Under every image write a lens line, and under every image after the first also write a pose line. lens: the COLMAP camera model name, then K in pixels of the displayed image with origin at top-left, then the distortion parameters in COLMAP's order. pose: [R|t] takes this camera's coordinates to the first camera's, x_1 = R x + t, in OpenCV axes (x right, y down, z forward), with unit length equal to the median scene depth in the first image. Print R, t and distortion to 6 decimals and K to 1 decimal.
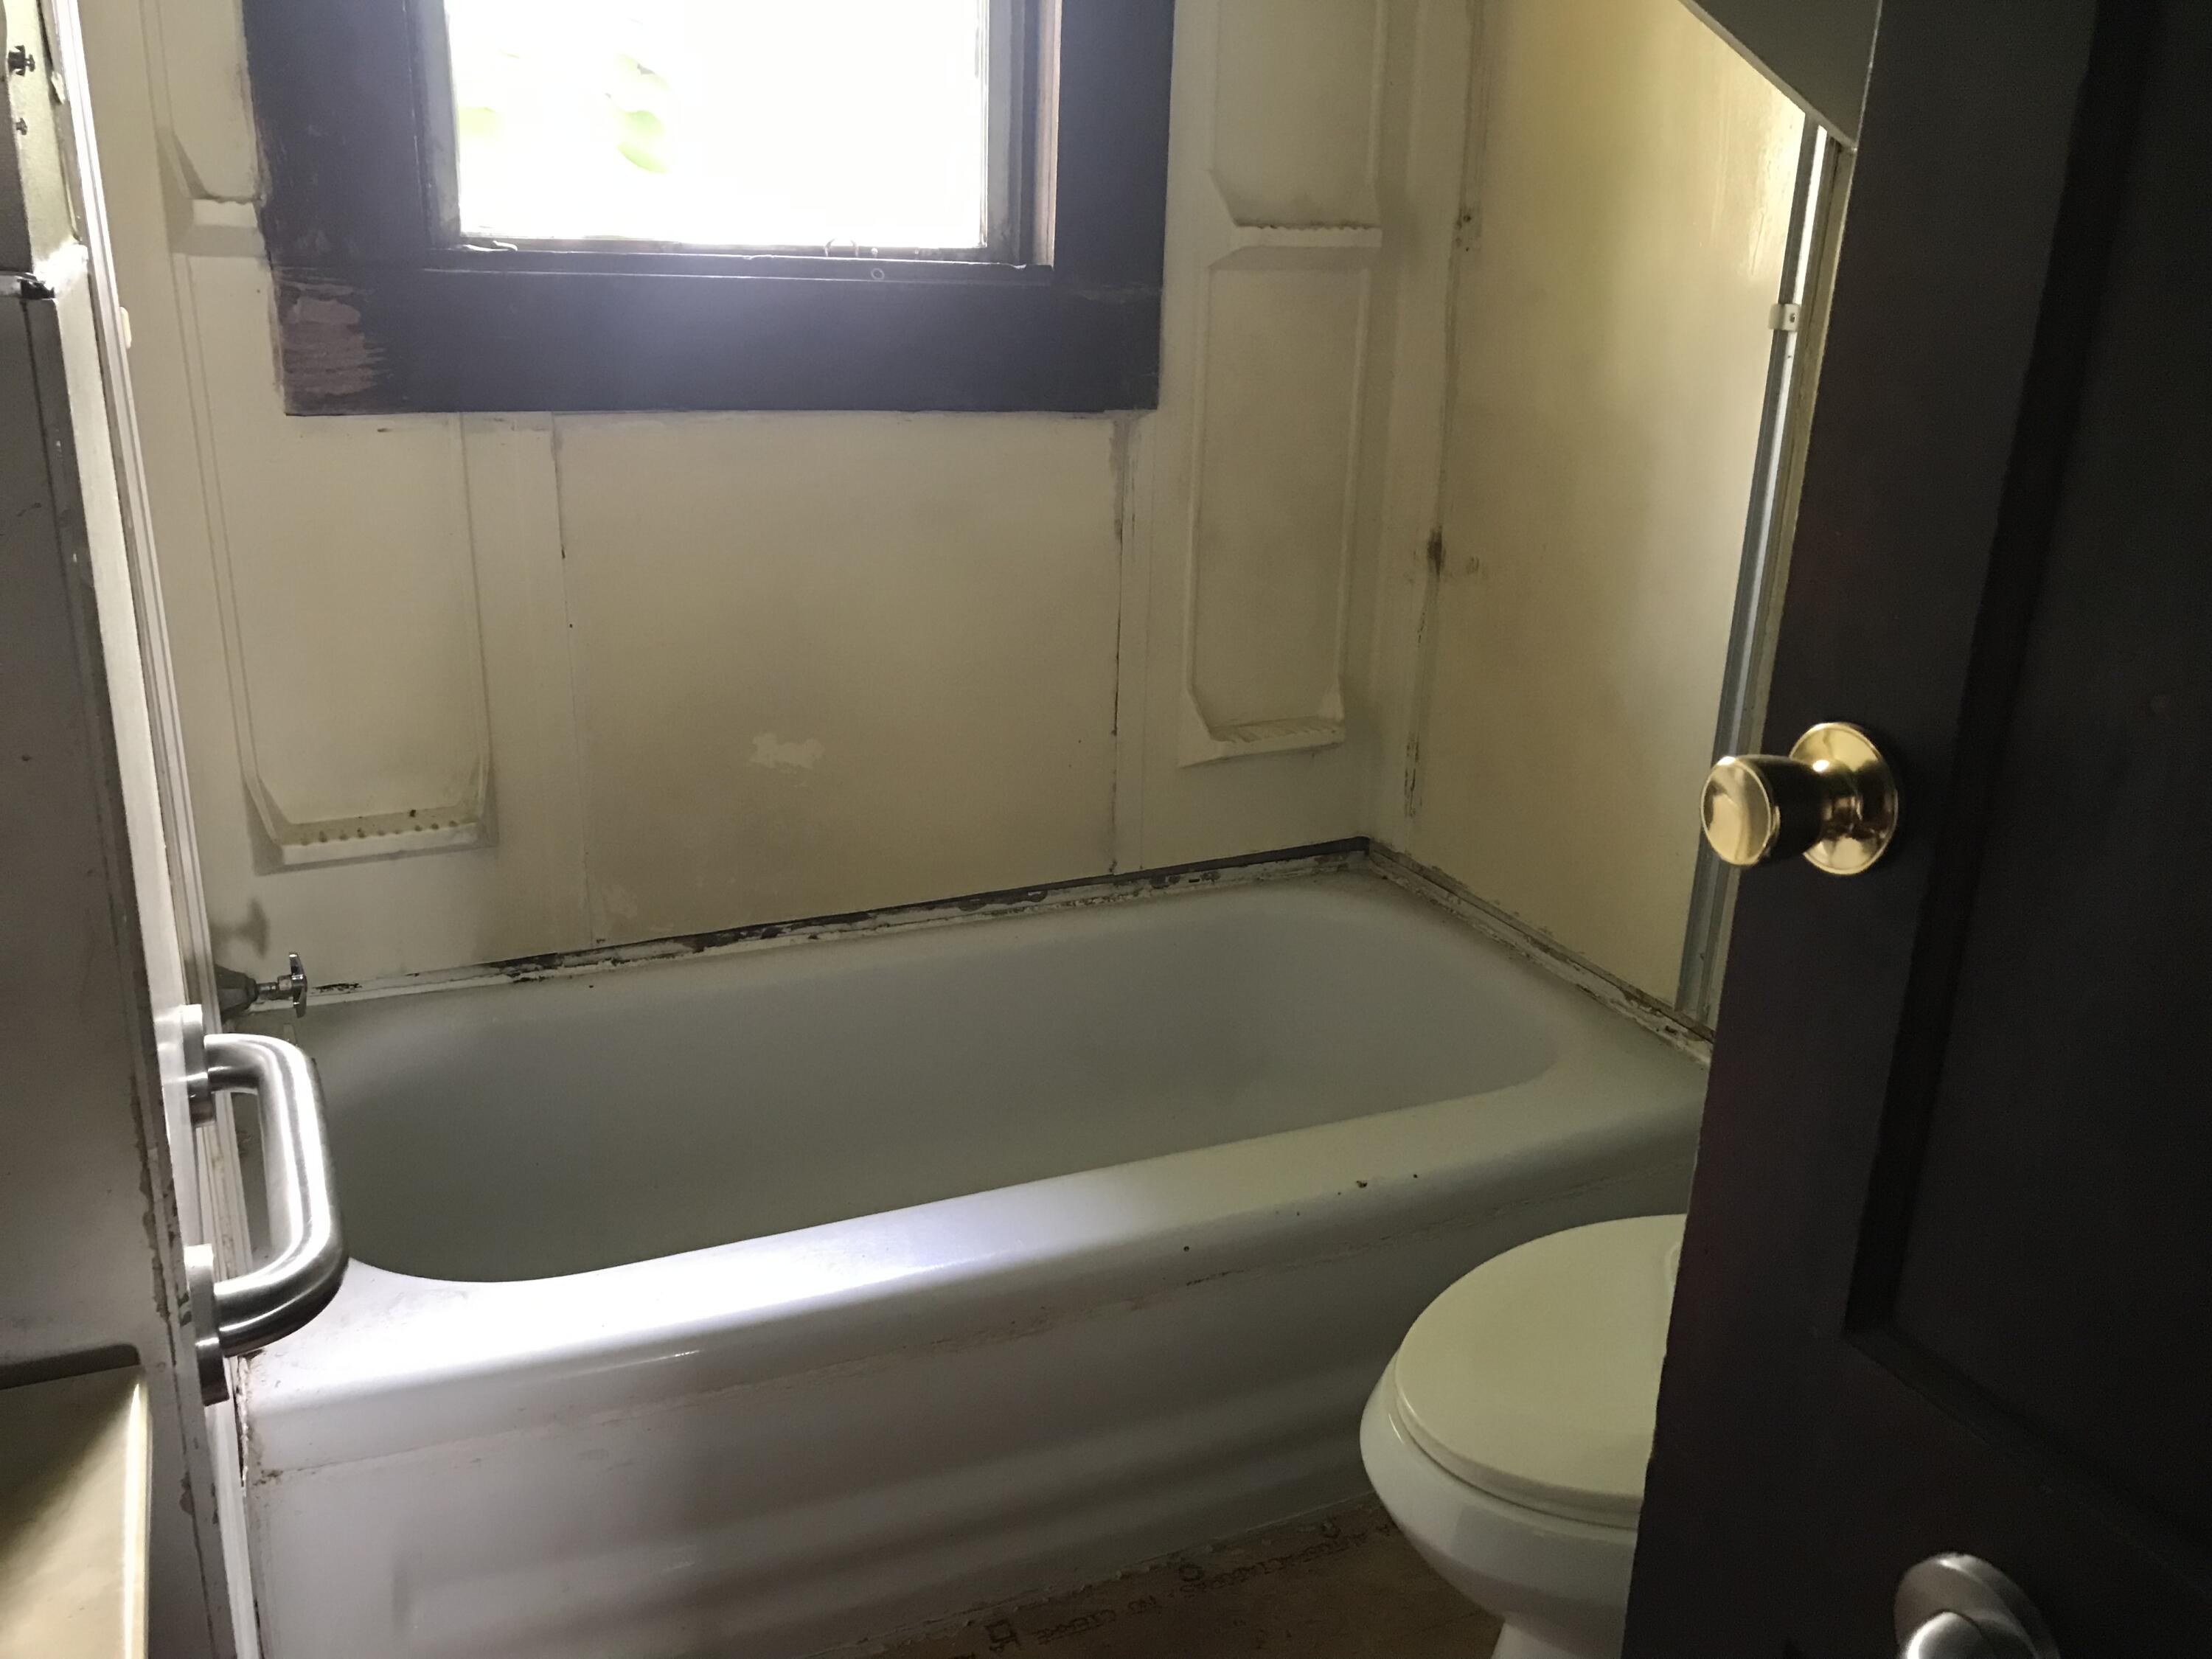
lens RADIAL K [[1867.1, 0, 1154.0], [0, 1867.1, 815.7], [0, 0, 1]] dist [-0.003252, -0.013910]
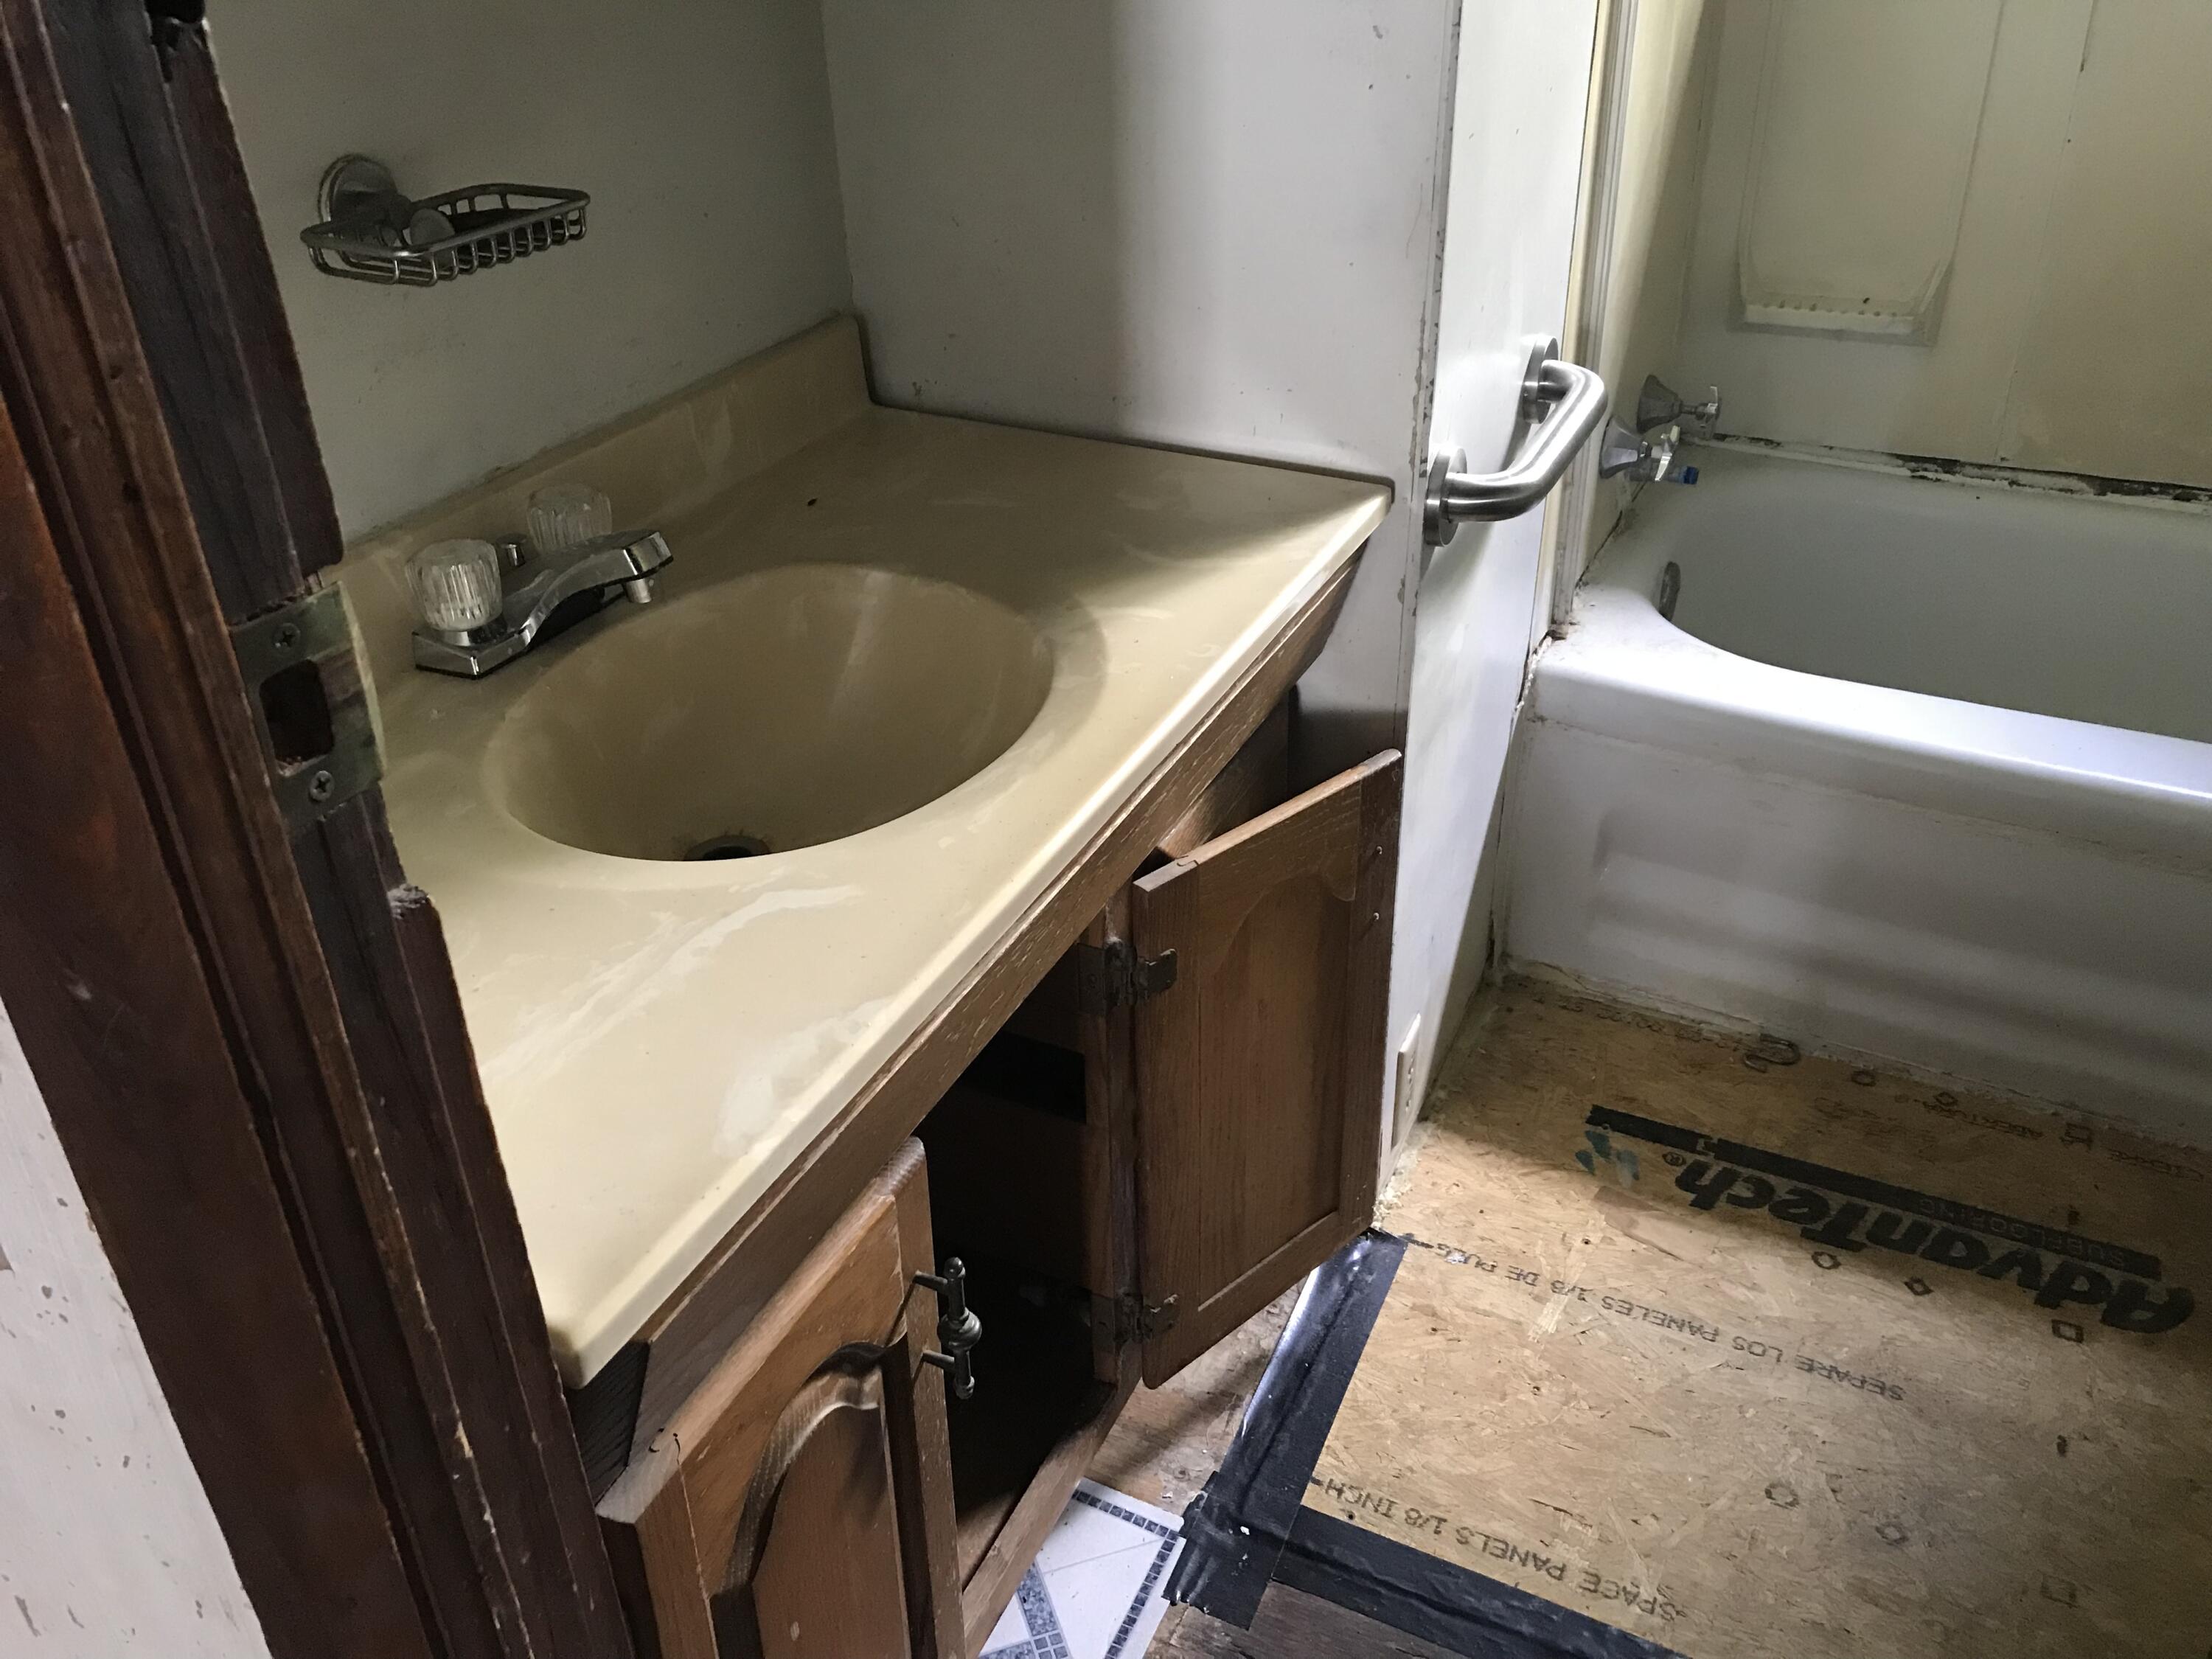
lens RADIAL K [[1808.3, 0, 1109.6], [0, 1808.3, 810.9], [0, 0, 1]] dist [-0.005071, 0.065070]
pose [[0.623102, 0.359769, -0.694485, 0.198751], [-0.204305, 0.931969, 0.299488, 0.051857], [0.754985, -0.044725, 0.654215, -0.093651]]
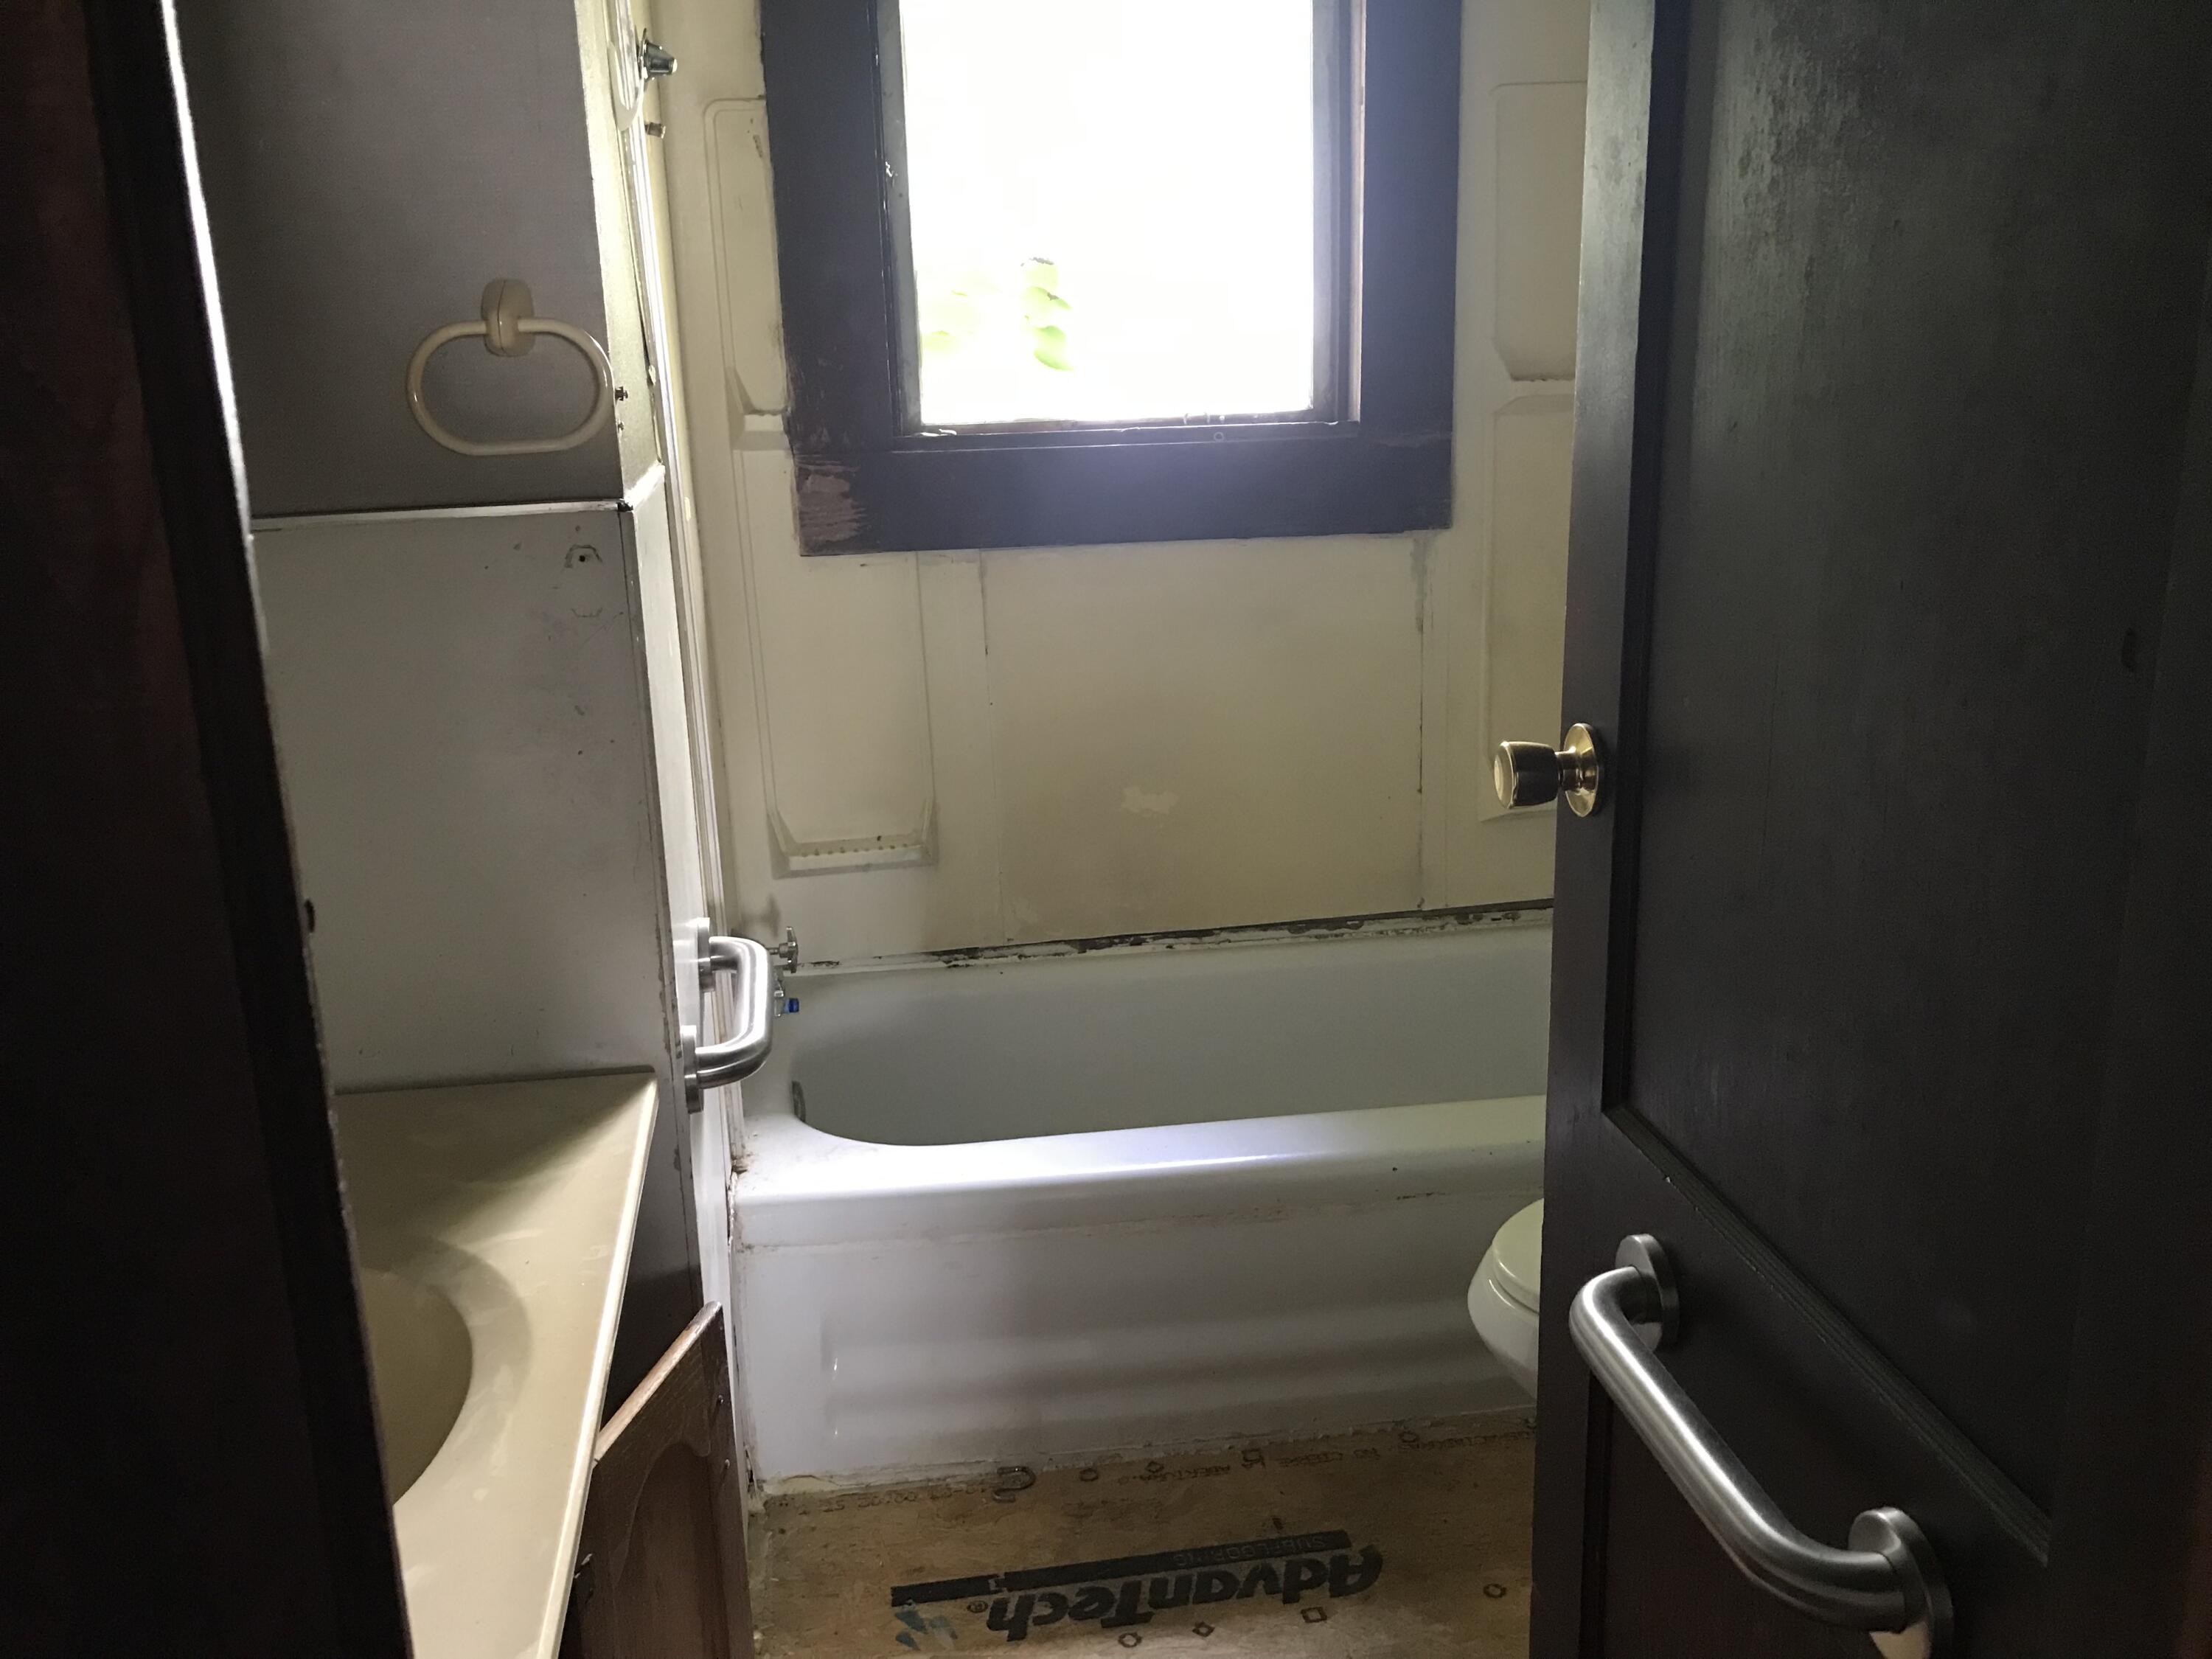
lens RADIAL K [[1810.3, 0, 1106.0], [0, 1810.3, 829.5], [0, 0, 1]] dist [0.015661, -0.020837]
pose [[0.955399, 0.016144, -0.294876, 0.161568], [-0.030084, 0.998631, -0.042799, 0.044929], [0.293782, 0.049761, 0.954576, -0.235960]]
